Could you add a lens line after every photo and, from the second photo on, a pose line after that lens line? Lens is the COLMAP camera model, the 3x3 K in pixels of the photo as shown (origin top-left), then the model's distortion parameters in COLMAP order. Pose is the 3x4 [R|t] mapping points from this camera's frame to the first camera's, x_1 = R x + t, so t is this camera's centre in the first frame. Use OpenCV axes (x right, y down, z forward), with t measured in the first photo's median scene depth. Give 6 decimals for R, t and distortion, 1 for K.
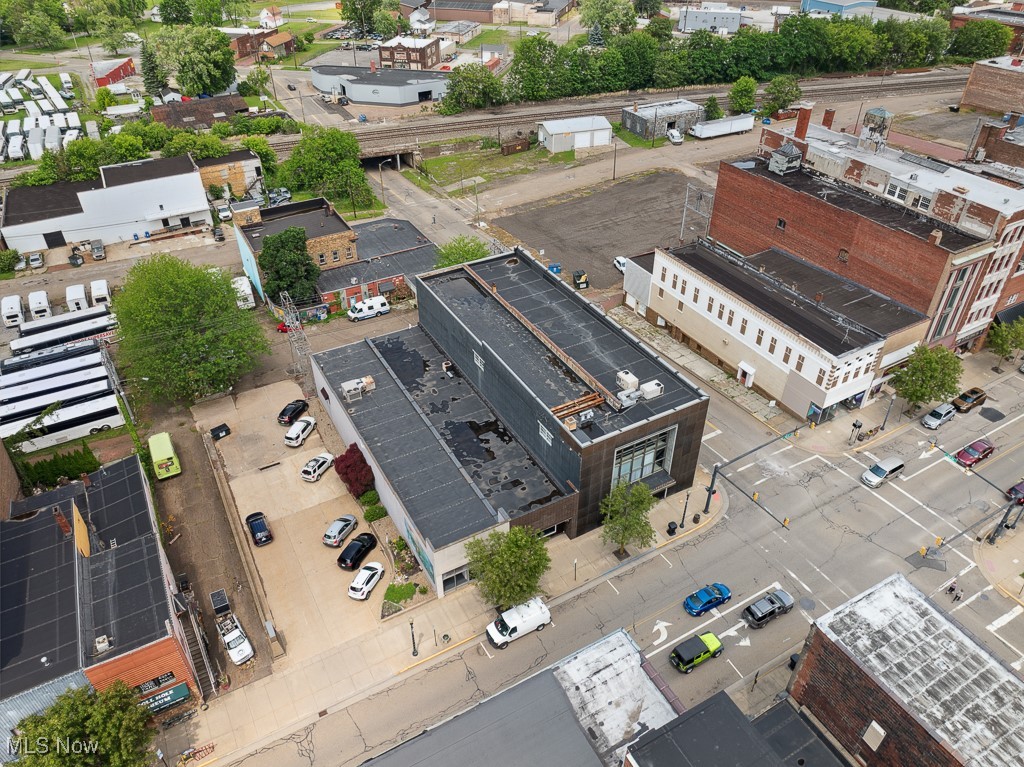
lens RADIAL K [[726.6, 0, 517.3], [0, 726.6, 377.0], [0, 0, 1]] dist [-0.043082, 0.023185]
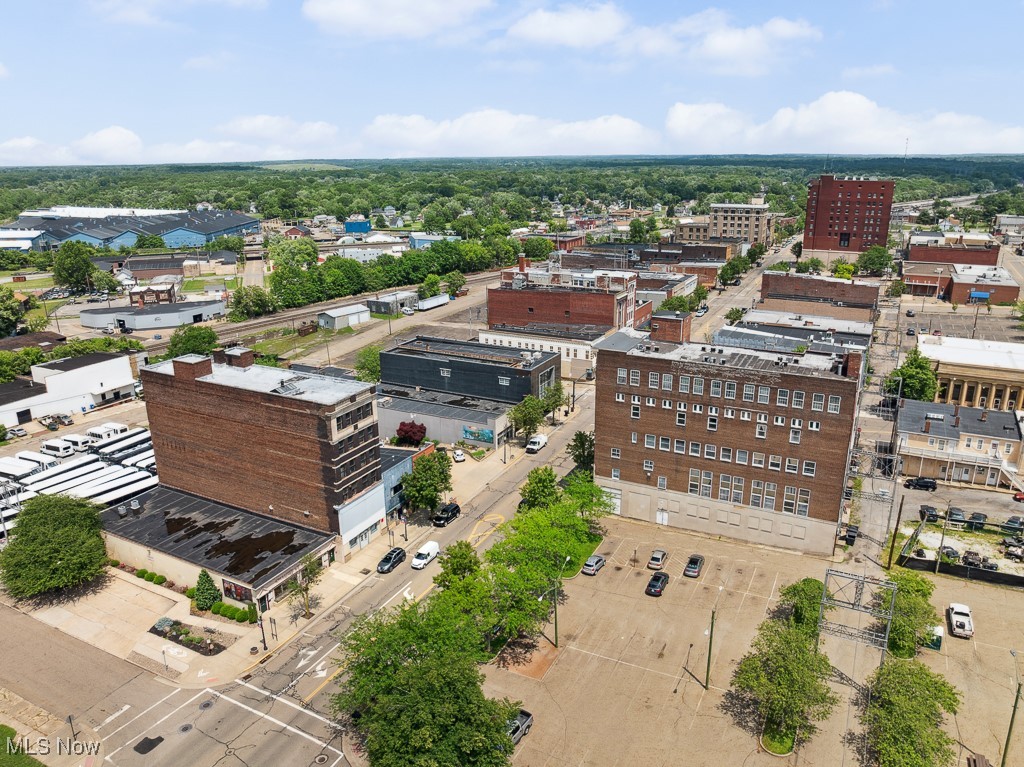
lens RADIAL K [[726.6, 0, 517.3], [0, 726.6, 377.0], [0, 0, 1]] dist [-0.043082, 0.023185]
pose [[0.837205, -0.169276, 0.520031, -0.779915], [0.330427, 0.914274, -0.234351, 0.437260], [-0.435781, 0.368032, 0.821369, -0.577839]]
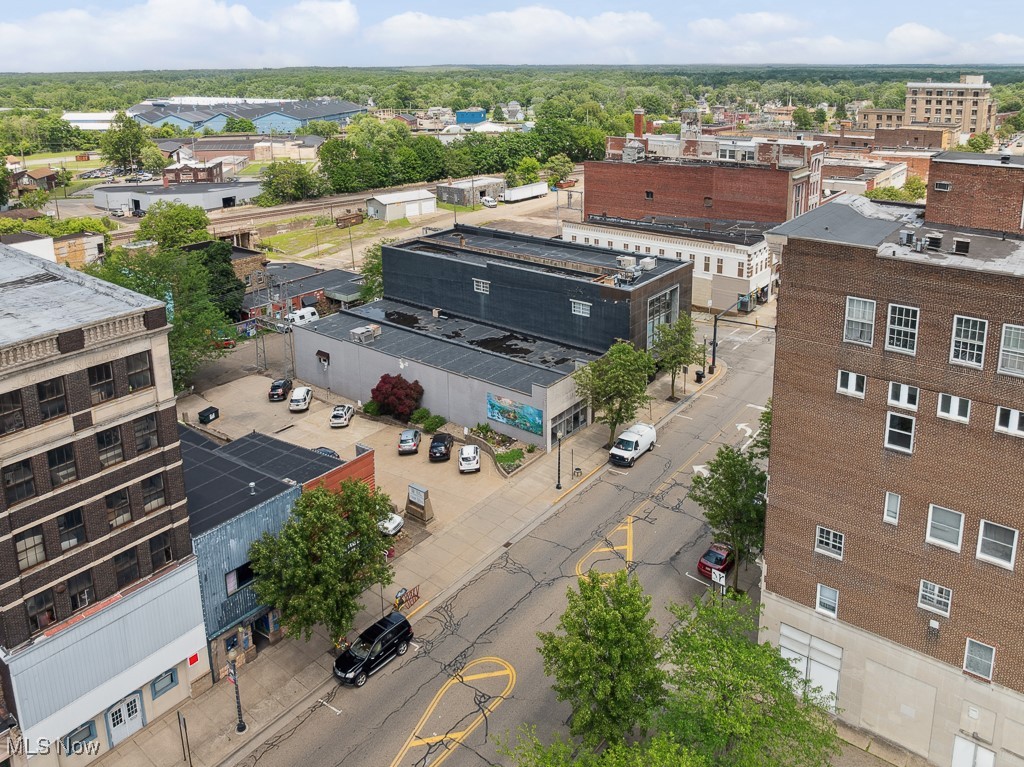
lens RADIAL K [[769.4, 0, 515.0], [0, 769.4, 193.4], [0, 0, 1]] dist [-0.015857, -0.002238]
pose [[0.924414, -0.073972, 0.374149, -0.369653], [0.233889, 0.884841, -0.402931, 0.285952], [-0.301257, 0.459984, 0.835260, -0.036533]]
